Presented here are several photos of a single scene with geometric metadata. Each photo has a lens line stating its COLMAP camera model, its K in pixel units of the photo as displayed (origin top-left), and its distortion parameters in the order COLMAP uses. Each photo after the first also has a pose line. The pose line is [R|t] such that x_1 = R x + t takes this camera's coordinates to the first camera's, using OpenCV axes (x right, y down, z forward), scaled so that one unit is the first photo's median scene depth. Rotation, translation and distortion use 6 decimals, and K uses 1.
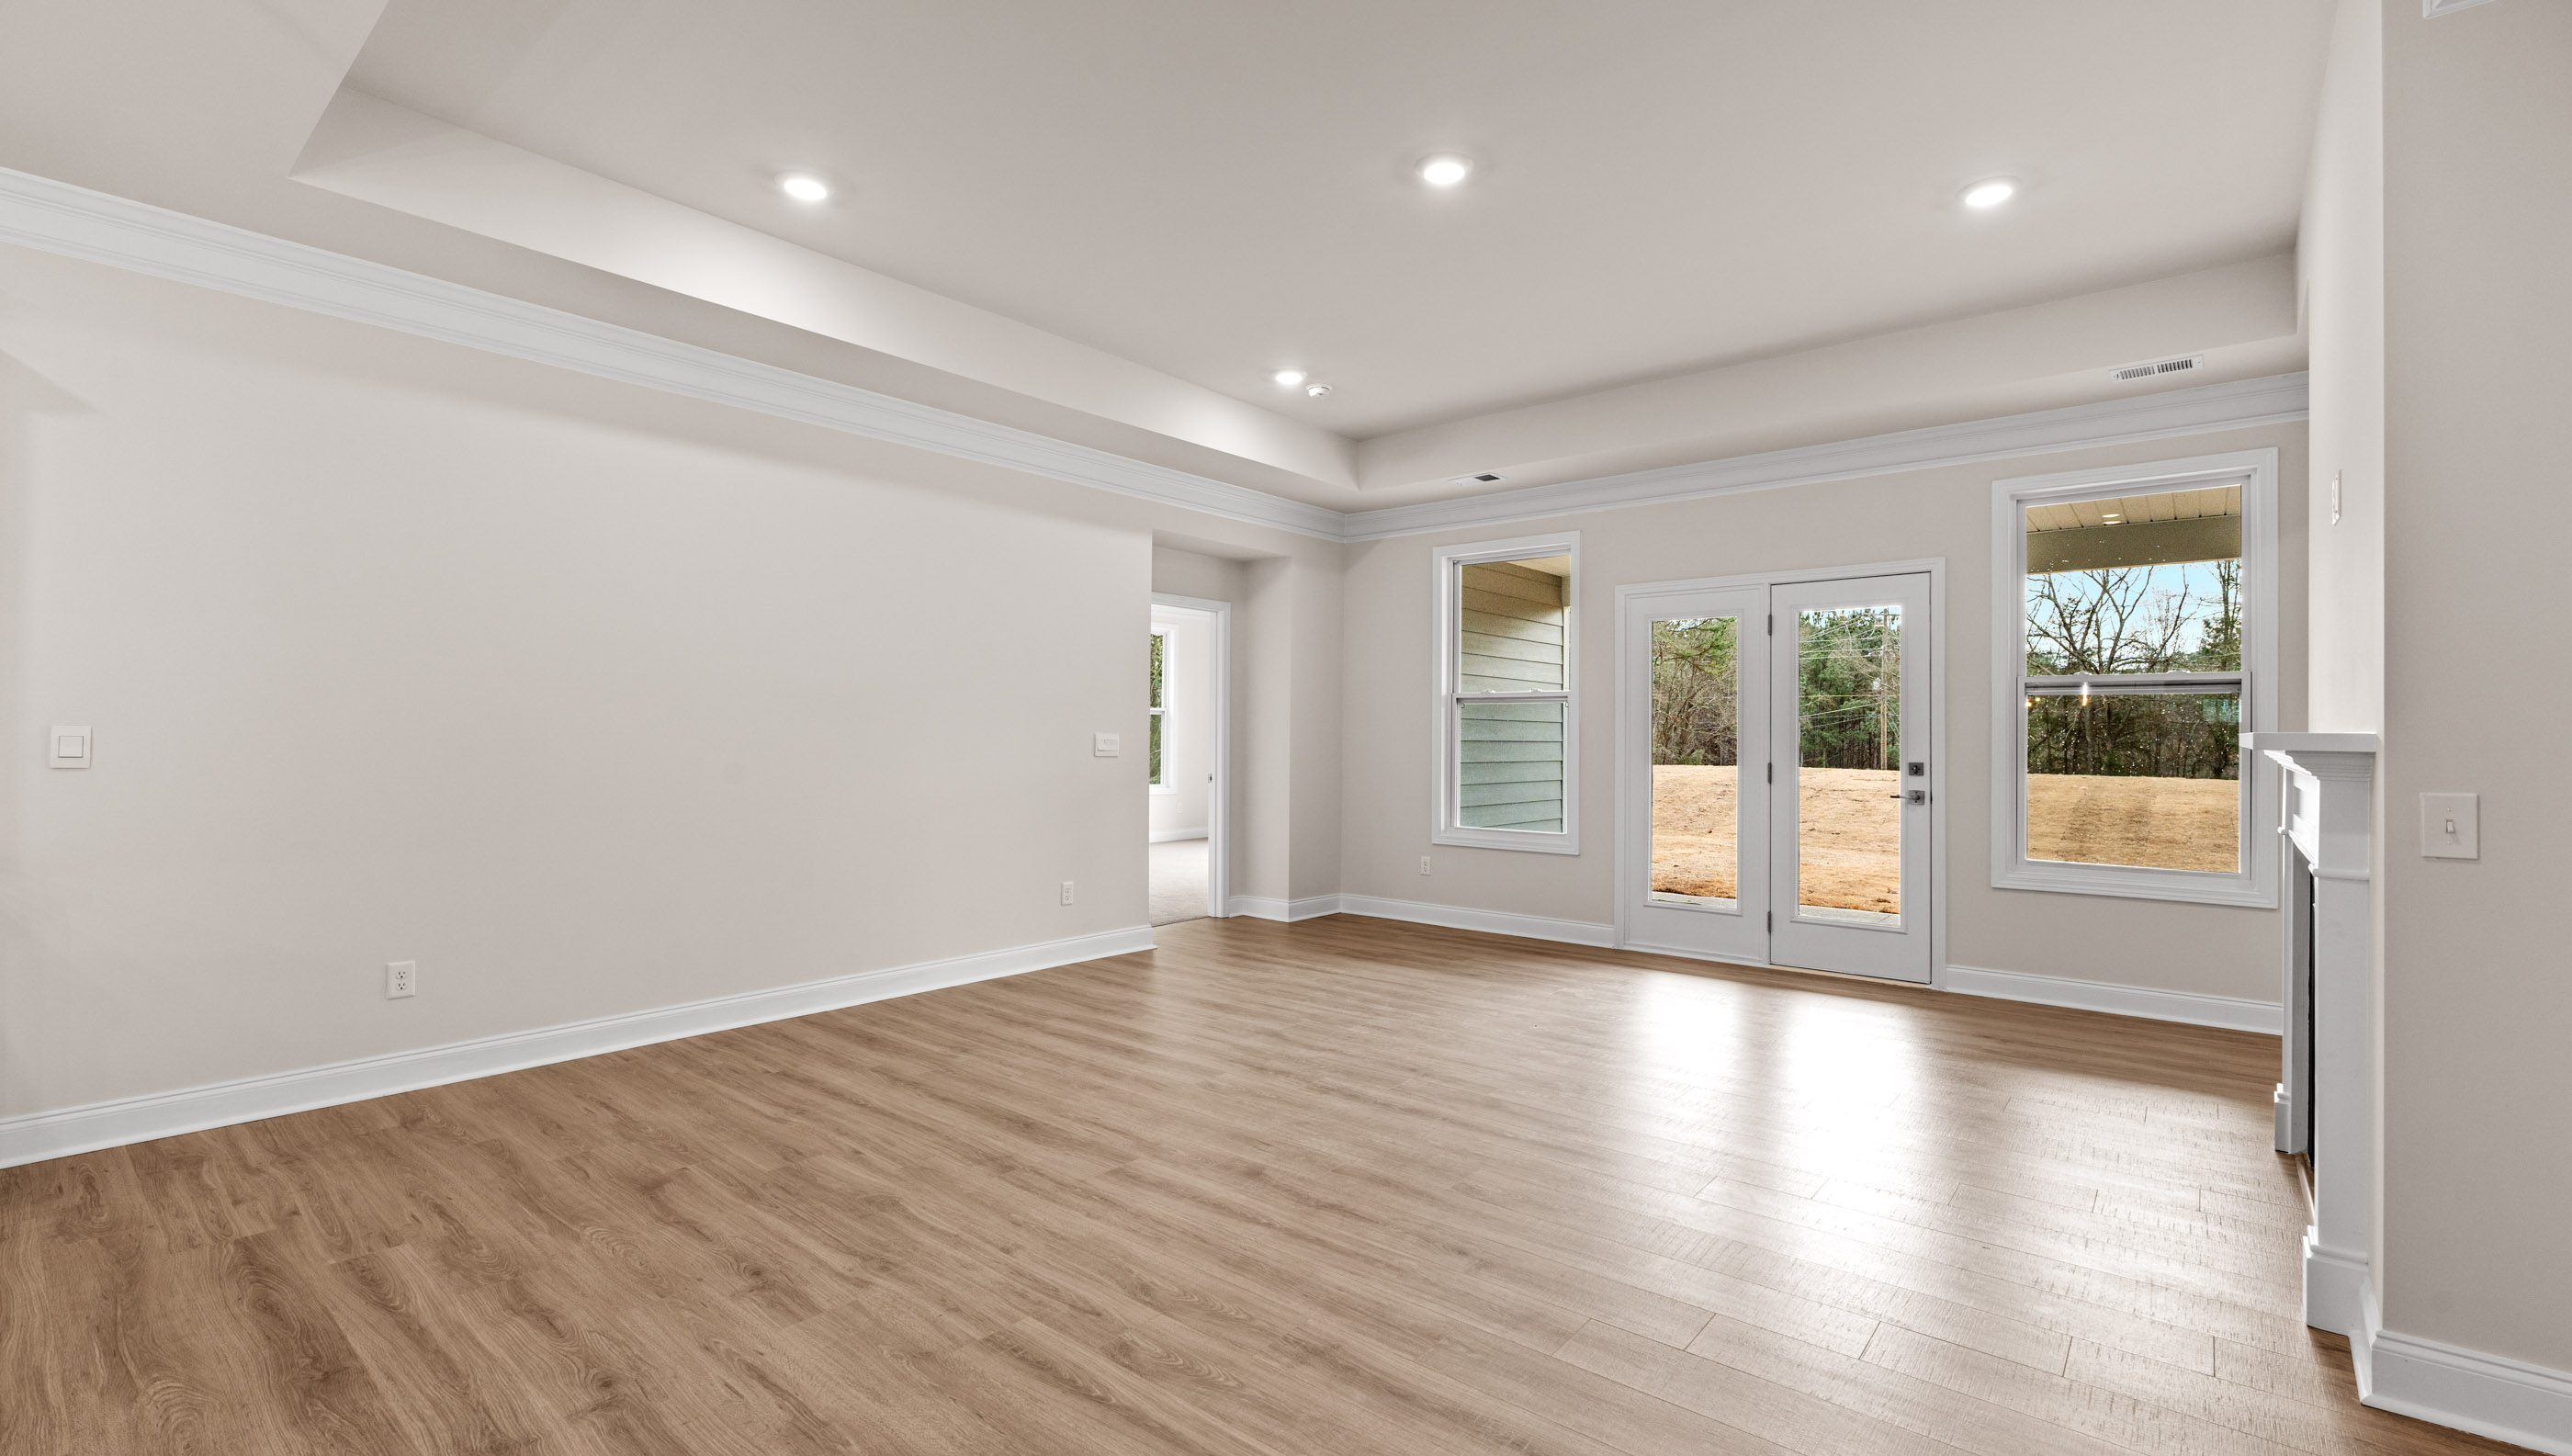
lens RADIAL K [[1122.7, 0, 1280.7], [0, 1122.7, 748.3], [0, 0, 1]] dist [-0.013678, 0.001427]
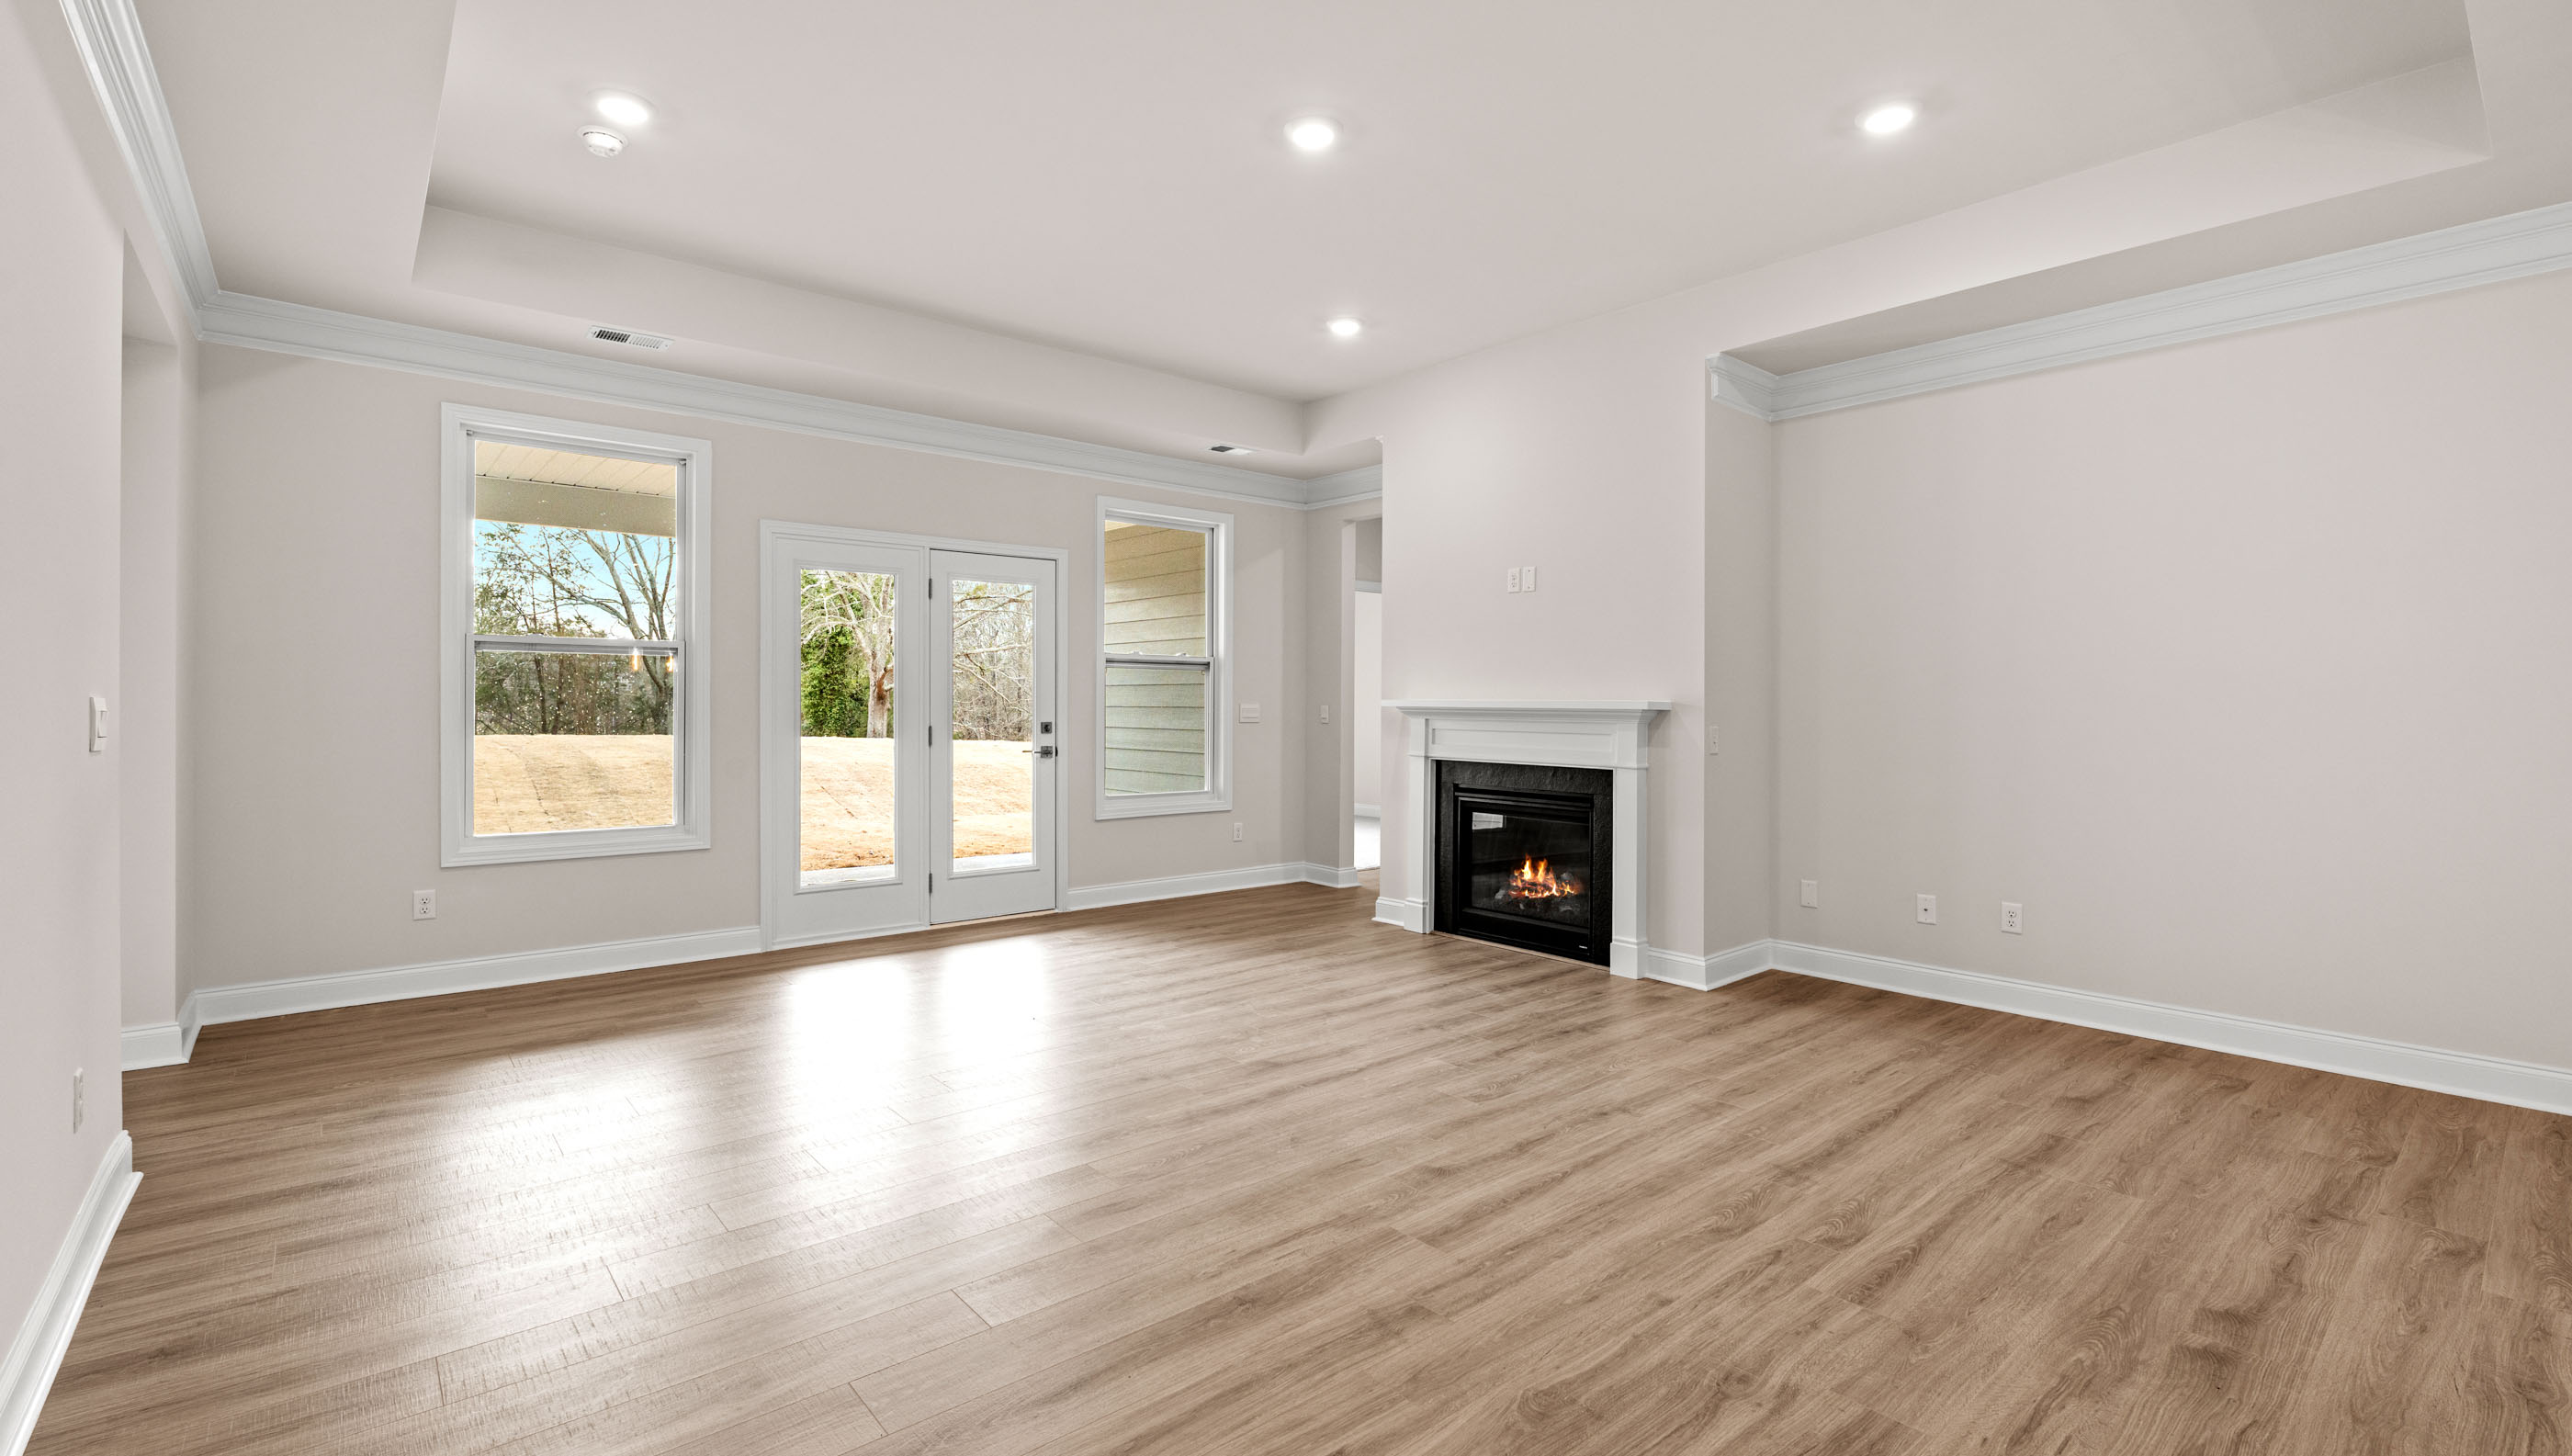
lens RADIAL K [[1122.7, 0, 1295.1], [0, 1122.7, 717.8], [0, 0, 1]] dist [-0.013678, 0.001427]
pose [[0.166821, -0.021055, 0.985762, -0.988161], [0.010885, 0.999750, 0.019512, -0.021992], [-0.985927, 0.007475, 0.167009, 0.984367]]
